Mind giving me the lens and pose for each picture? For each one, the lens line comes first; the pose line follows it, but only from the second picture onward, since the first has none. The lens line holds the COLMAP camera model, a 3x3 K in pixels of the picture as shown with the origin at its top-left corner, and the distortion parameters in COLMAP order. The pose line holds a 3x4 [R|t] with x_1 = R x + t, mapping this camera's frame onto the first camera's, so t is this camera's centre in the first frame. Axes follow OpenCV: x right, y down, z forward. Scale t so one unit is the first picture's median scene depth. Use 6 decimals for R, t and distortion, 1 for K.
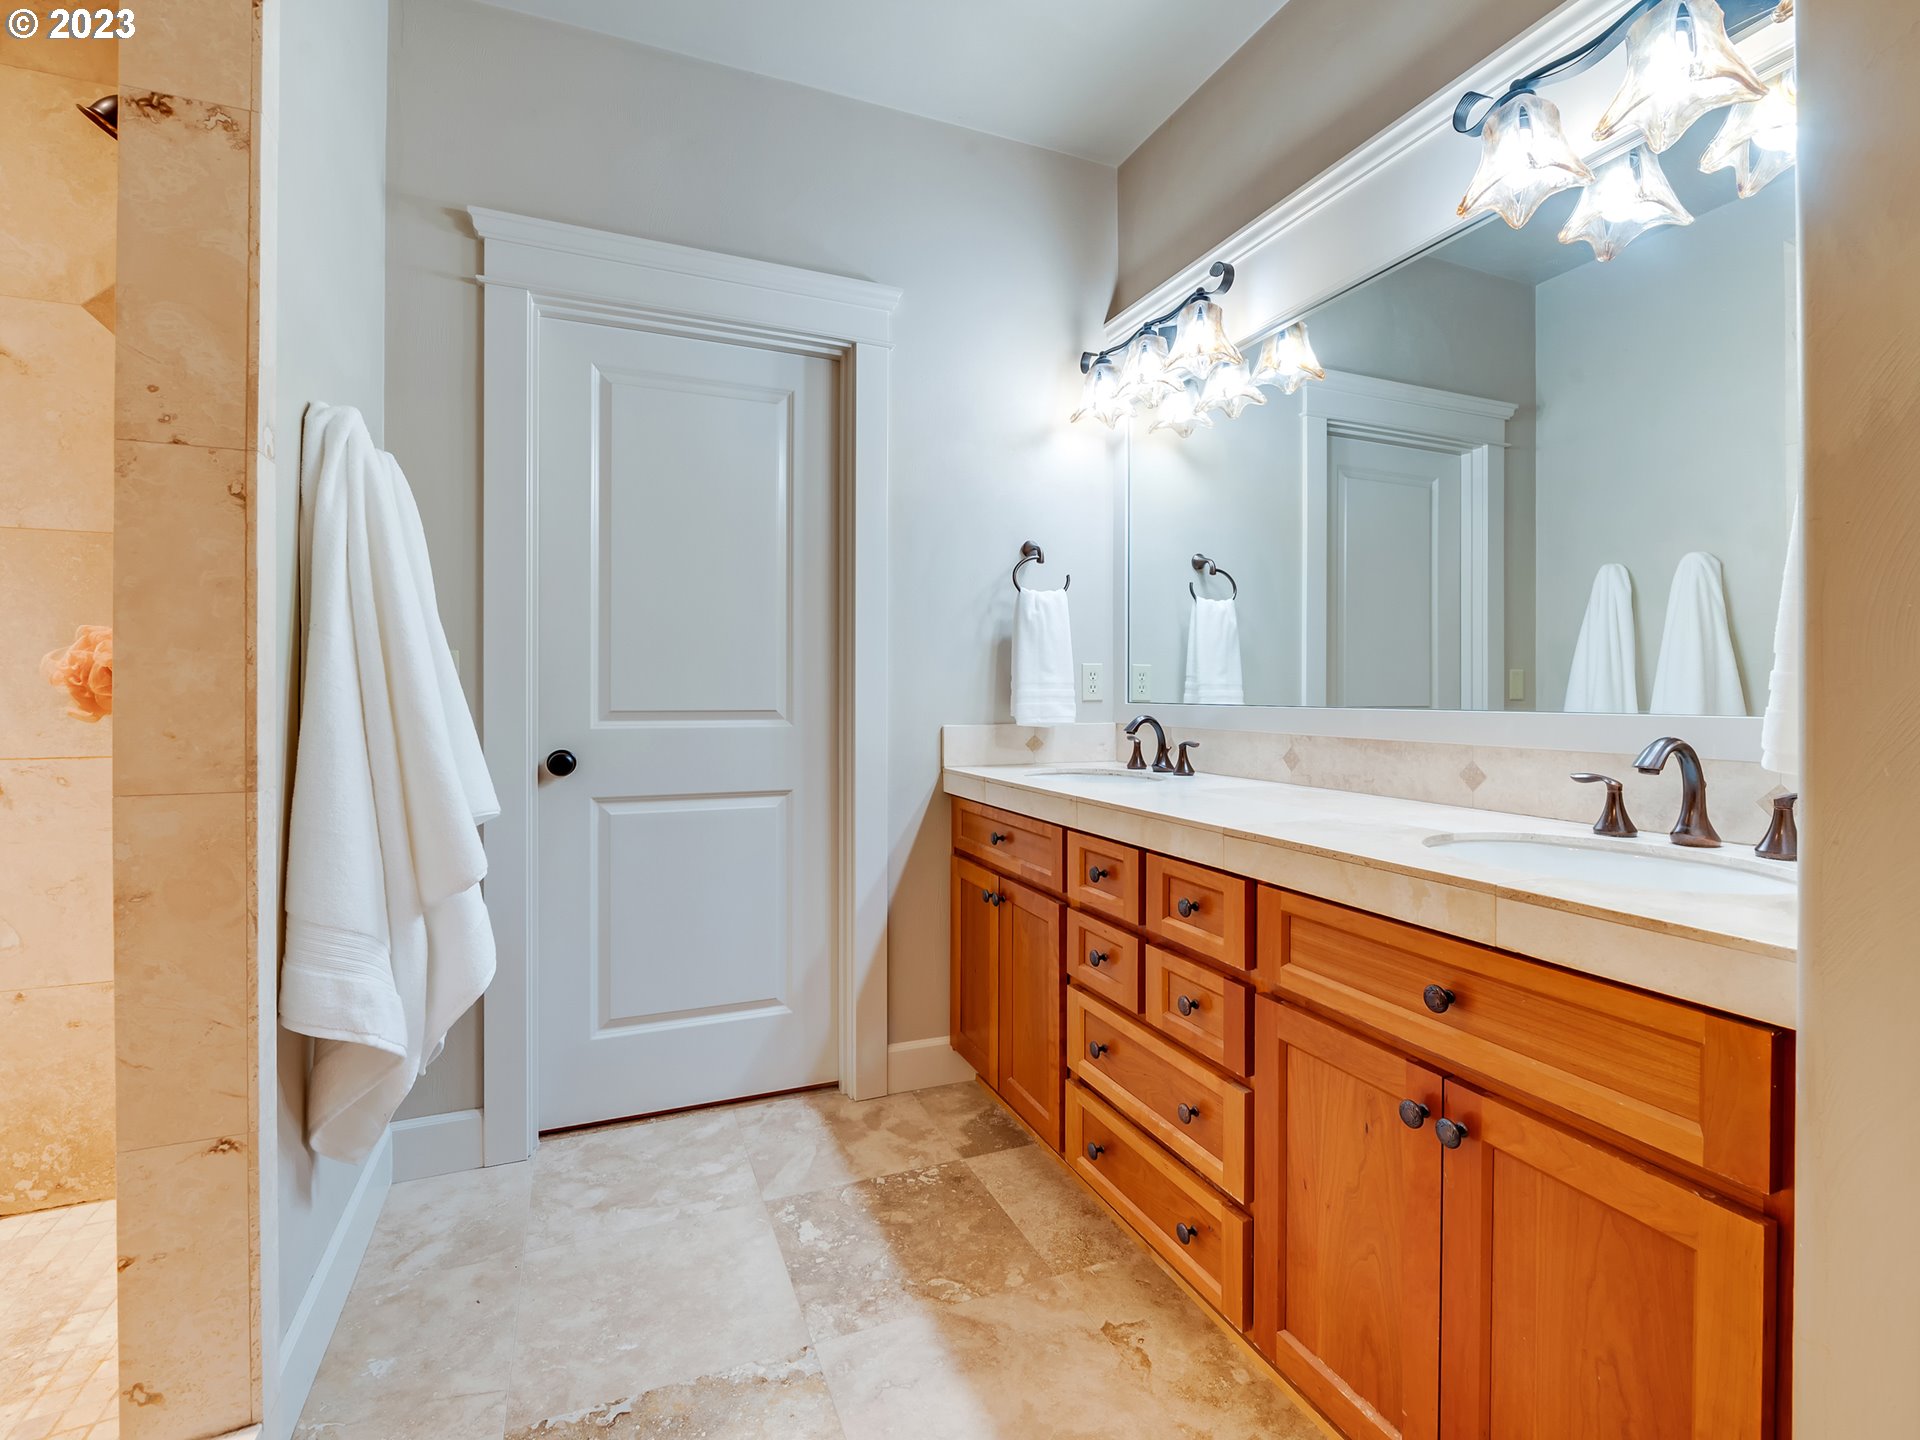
lens RADIAL K [[907.2, 0, 951.3], [0, 907.2, 701.1], [0, 0, 1]] dist [-0.009093, -0.000053]
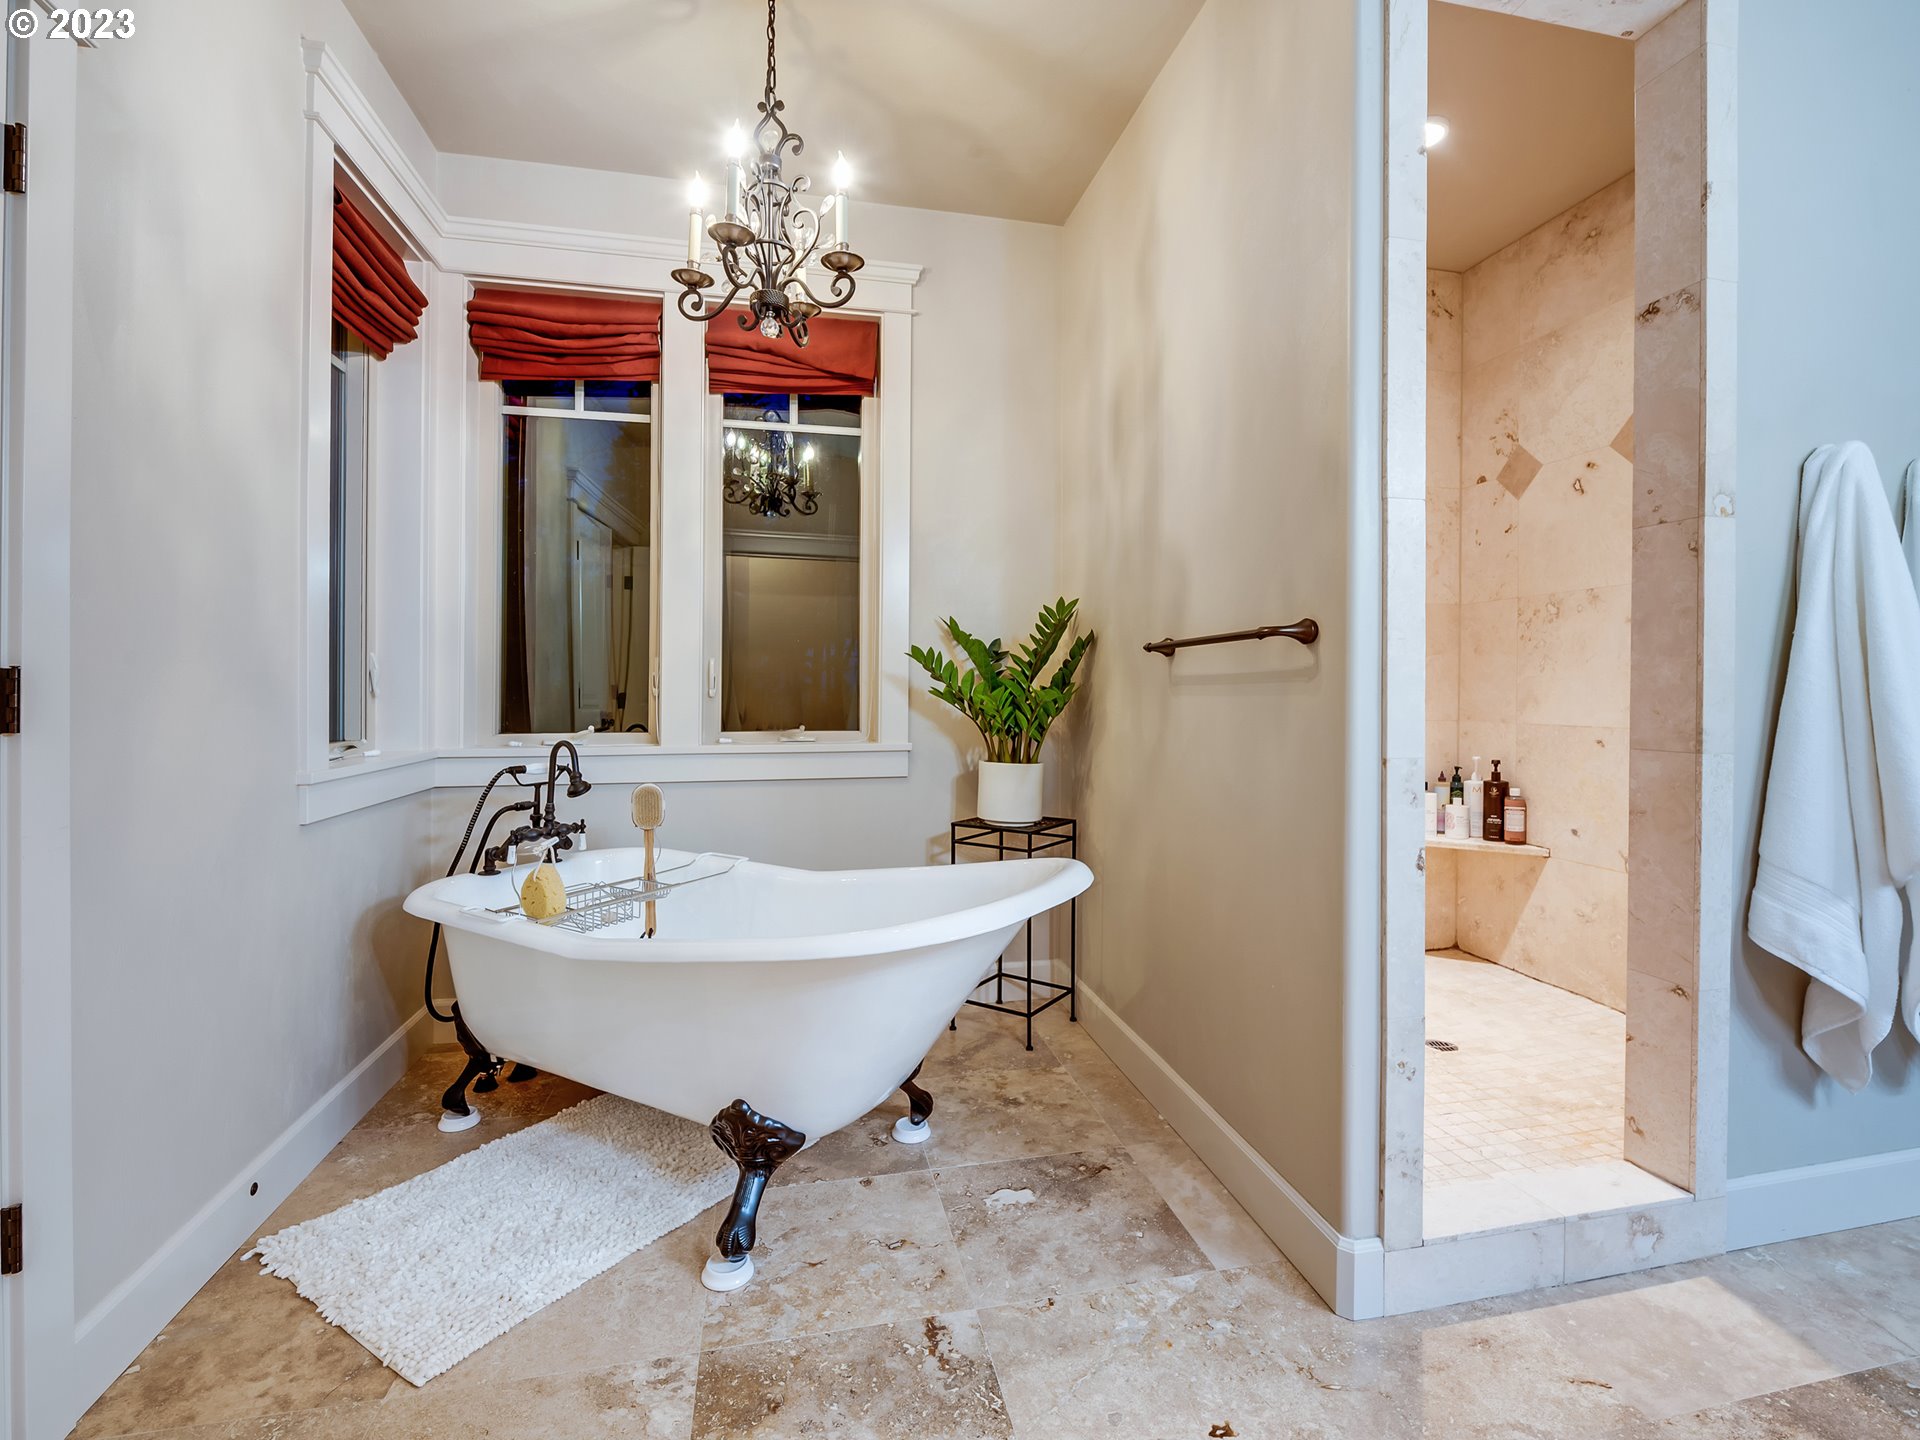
lens RADIAL K [[907.2, 0, 951.3], [0, 907.2, 701.1], [0, 0, 1]] dist [-0.009093, -0.000053]
pose [[-0.212139, 0.012545, -0.977159, 0.576294], [-0.009567, 0.999843, 0.014914, 0.004523], [0.977193, 0.012512, -0.211985, 0.089712]]
